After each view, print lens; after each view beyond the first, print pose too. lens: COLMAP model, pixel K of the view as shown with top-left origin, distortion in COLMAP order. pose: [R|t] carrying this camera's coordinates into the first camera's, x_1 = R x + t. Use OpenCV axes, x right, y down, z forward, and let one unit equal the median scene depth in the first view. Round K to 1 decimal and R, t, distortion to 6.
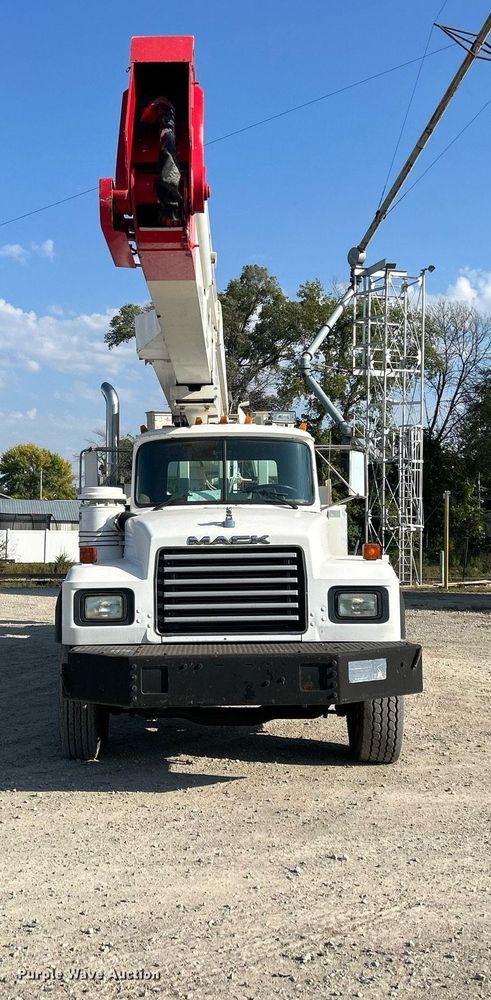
lens RADIAL K [[1077.8, 0, 192.7], [0, 1077.8, 459.2], [0, 0, 1]] dist [0.130420, 0.000000]
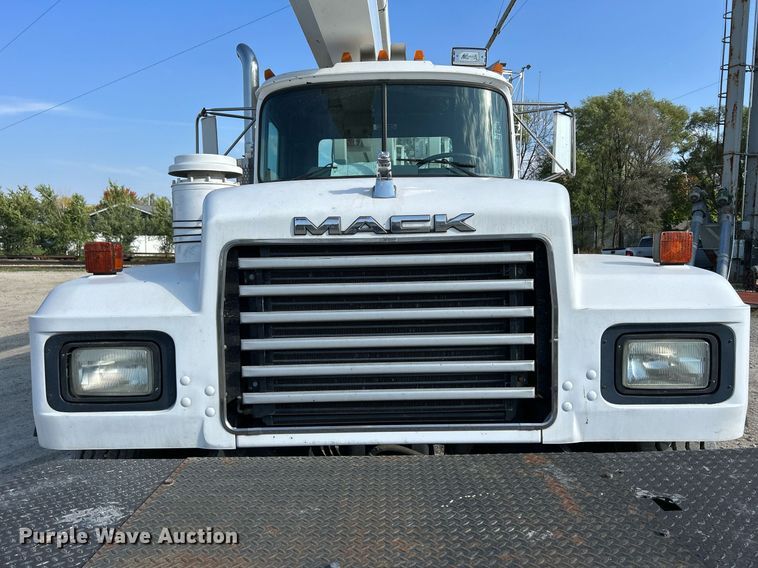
lens RADIAL K [[573.9, 0, 382.3], [0, 573.9, 280.1], [0, 0, 1]] dist [0.046833, -0.031725]
pose [[0.999983, -0.005353, 0.002170, 0.032648], [0.004999, 0.990287, 0.138947, 0.064811], [-0.002893, -0.138933, 0.990298, 0.762599]]
